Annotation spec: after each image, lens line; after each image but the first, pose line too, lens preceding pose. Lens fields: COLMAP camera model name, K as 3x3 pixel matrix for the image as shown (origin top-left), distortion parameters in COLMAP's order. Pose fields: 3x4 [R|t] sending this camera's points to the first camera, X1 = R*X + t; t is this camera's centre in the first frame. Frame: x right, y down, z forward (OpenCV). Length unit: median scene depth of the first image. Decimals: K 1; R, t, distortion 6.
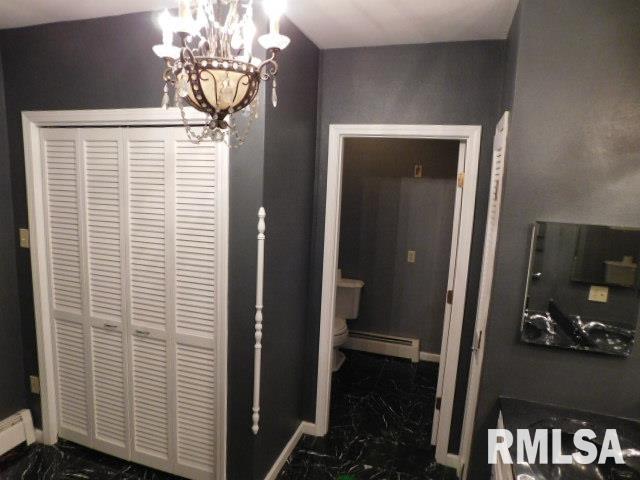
lens RADIAL K [[430.0, 0, 317.5], [0, 430.0, 240.2], [0, 0, 1]] dist [-0.051769, 0.043955]
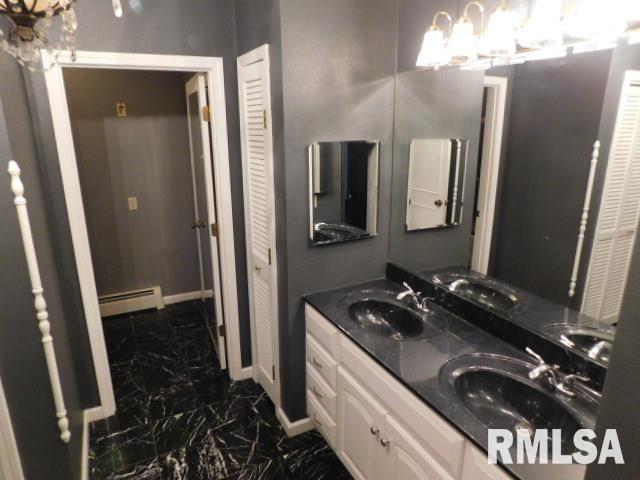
lens RADIAL K [[430.0, 0, 317.0], [0, 430.0, 239.5], [0, 0, 1]] dist [-0.051769, 0.043955]
pose [[0.705266, -0.238147, 0.667747, -0.198935], [0.147684, 0.970580, 0.190167, -0.004447], [-0.693389, -0.035503, 0.719688, 0.073739]]
